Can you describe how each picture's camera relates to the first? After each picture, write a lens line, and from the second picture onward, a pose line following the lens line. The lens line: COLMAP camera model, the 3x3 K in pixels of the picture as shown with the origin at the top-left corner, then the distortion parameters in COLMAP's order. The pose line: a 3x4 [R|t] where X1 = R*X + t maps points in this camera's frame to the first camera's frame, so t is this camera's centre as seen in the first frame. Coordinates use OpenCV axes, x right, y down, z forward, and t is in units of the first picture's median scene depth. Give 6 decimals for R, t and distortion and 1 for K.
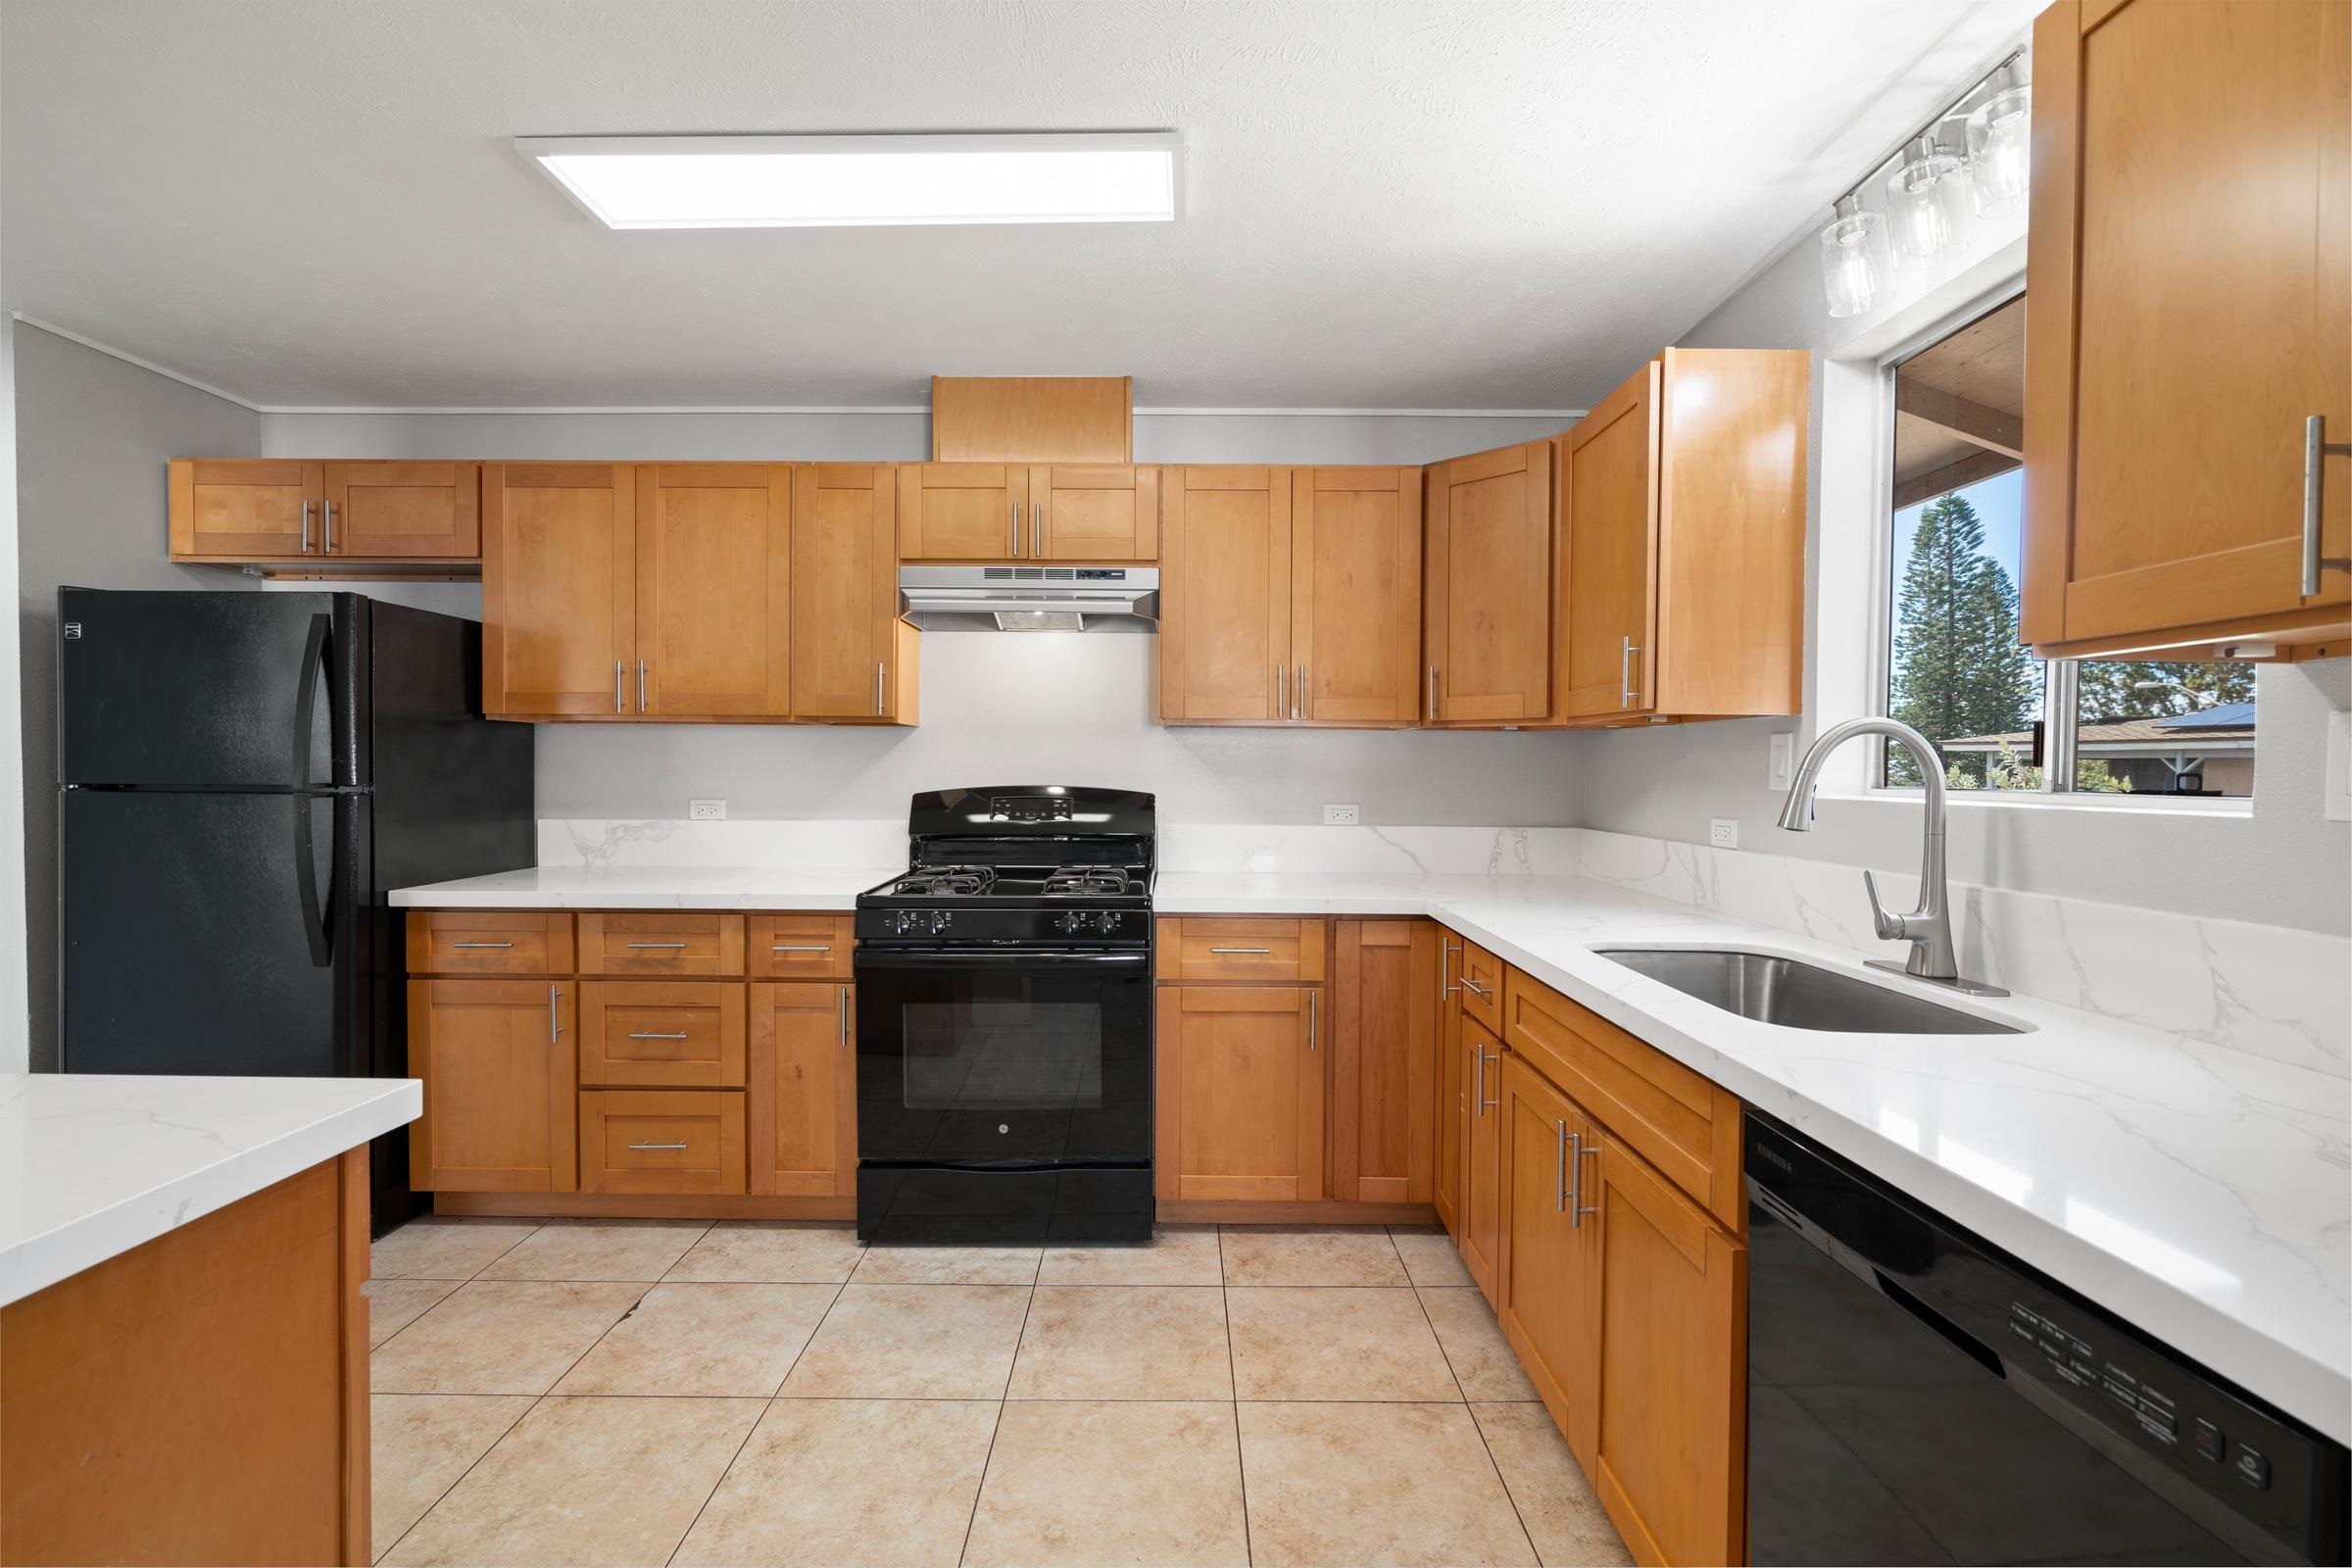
lens RADIAL K [[1053.3, 0, 1171.6], [0, 1053.3, 786.4], [0, 0, 1]] dist [-0.009828, 0.004728]
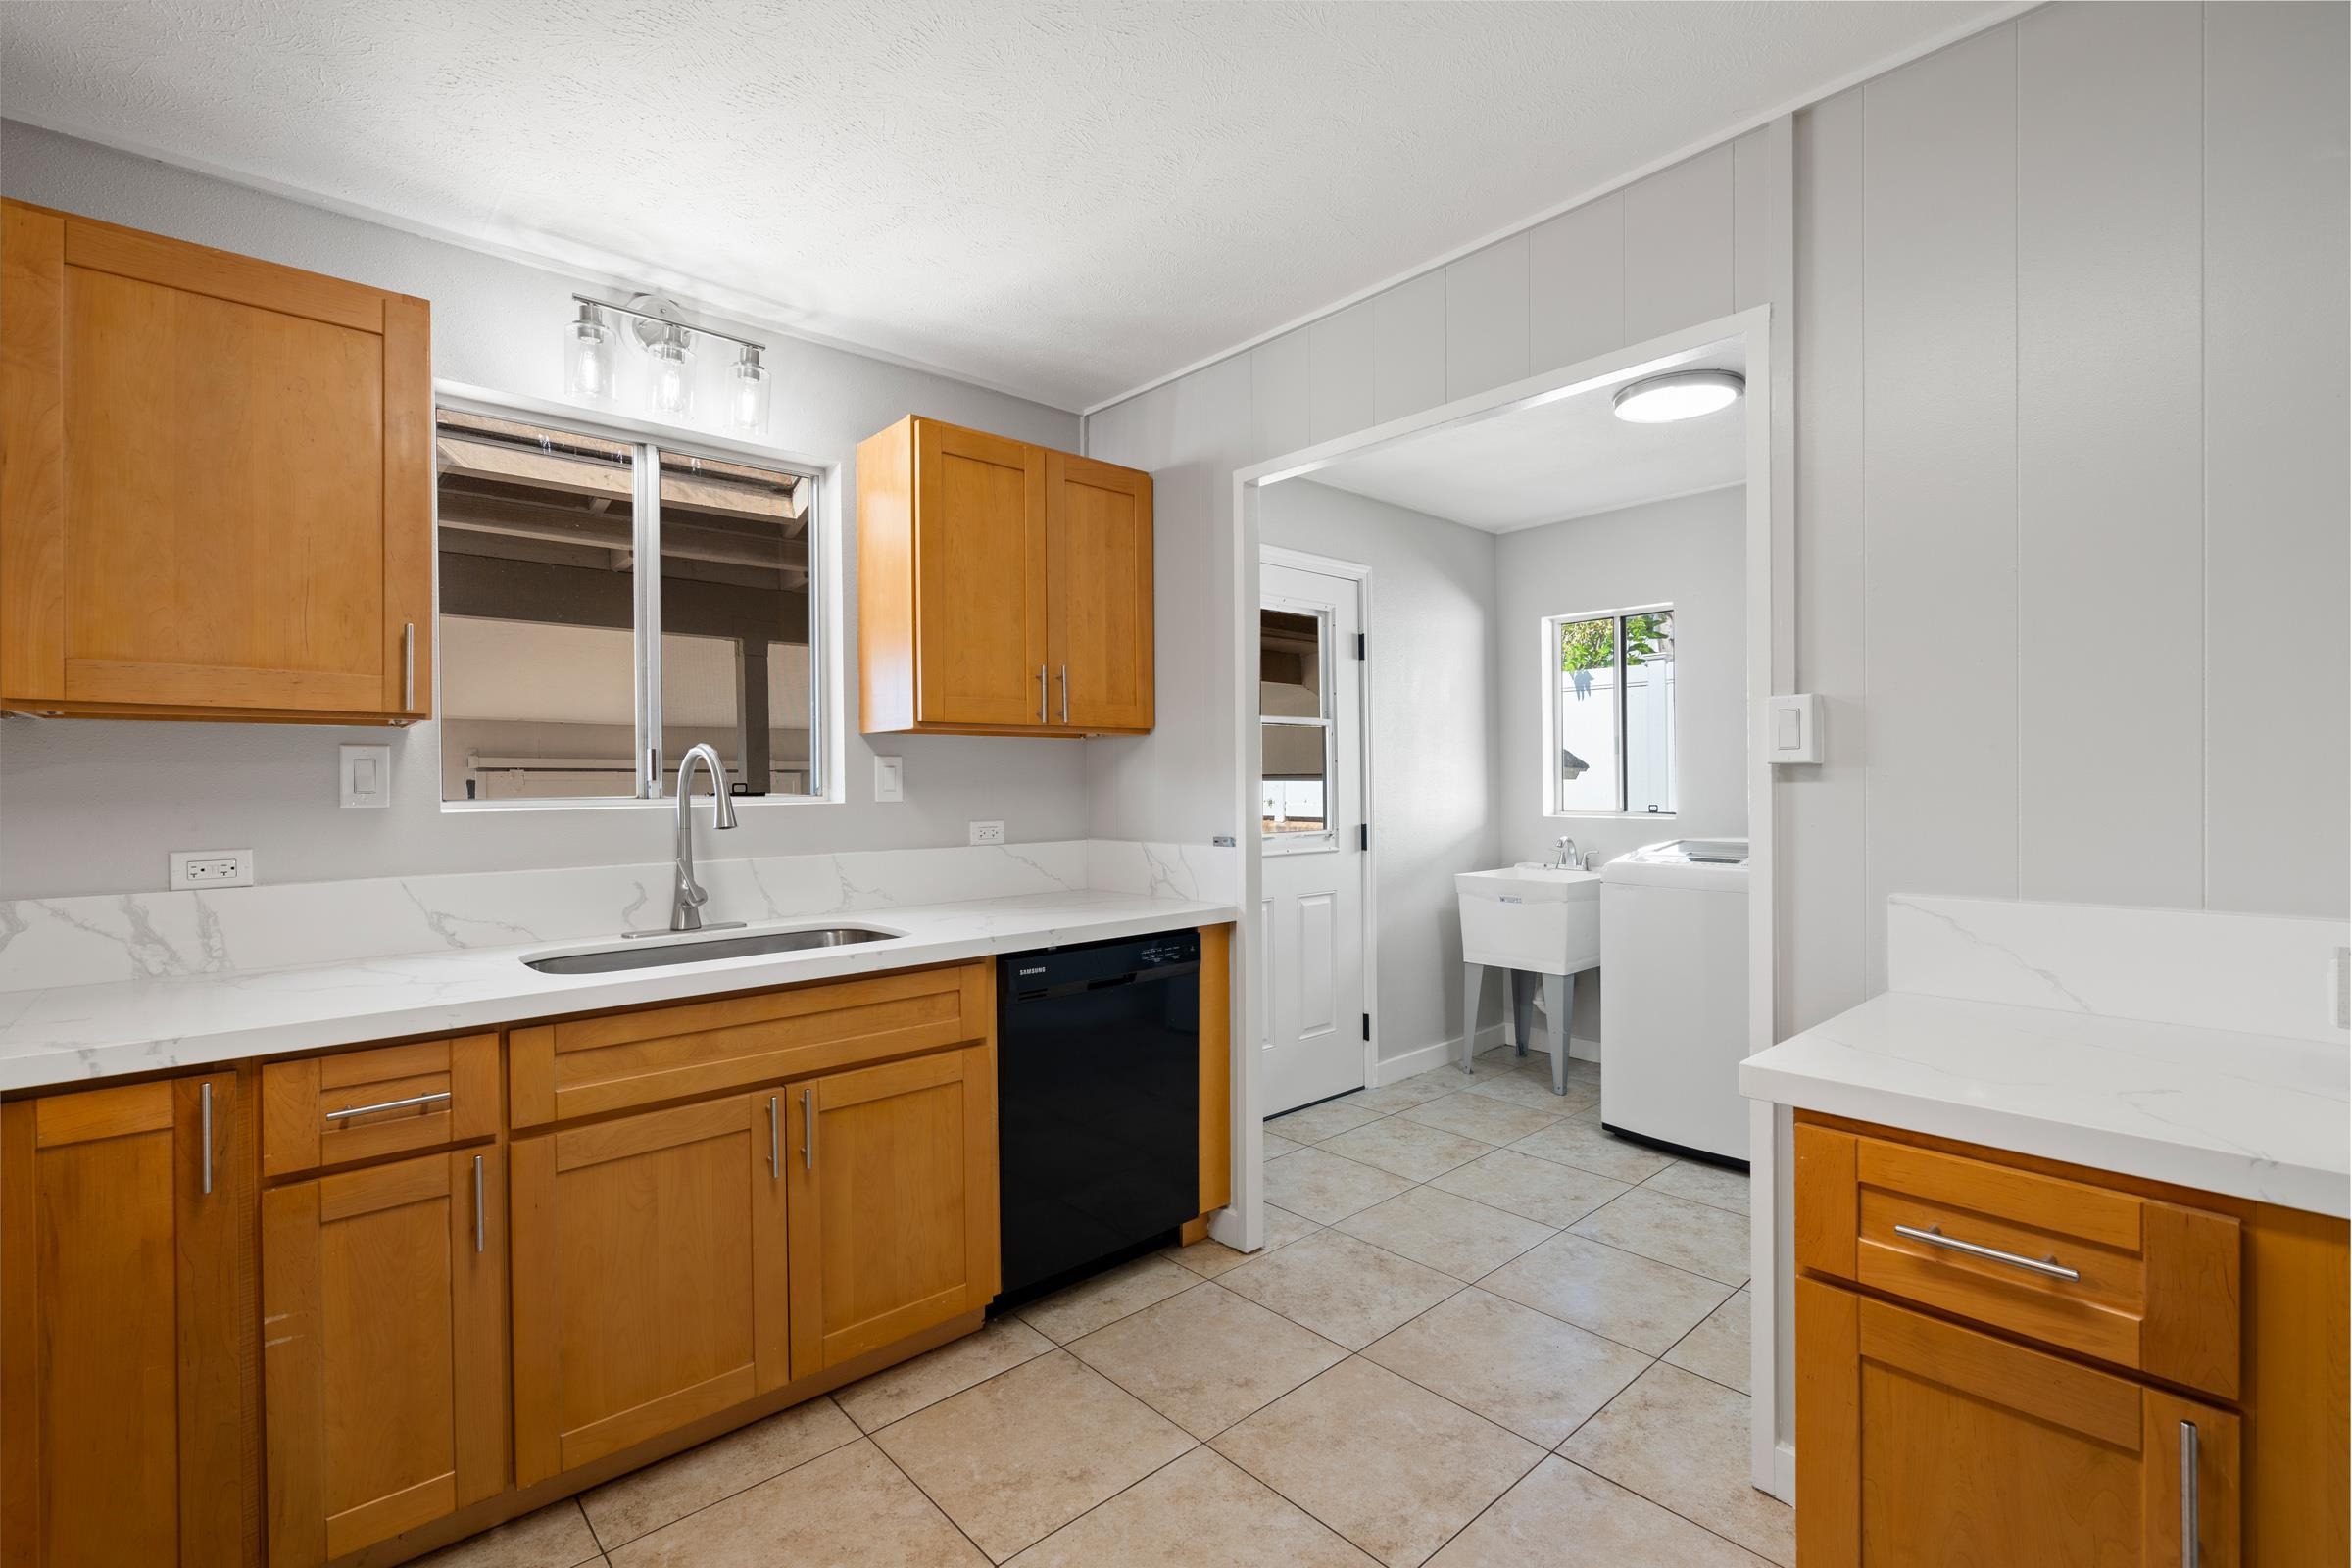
lens RADIAL K [[1053.3, 0, 1171.6], [0, 1053.3, 786.4], [0, 0, 1]] dist [-0.009828, 0.004728]
pose [[-0.672495, -0.006015, 0.740077, -0.465324], [0.017294, 0.999566, 0.023839, -0.020341], [-0.739900, 0.028831, -0.672099, 0.898305]]
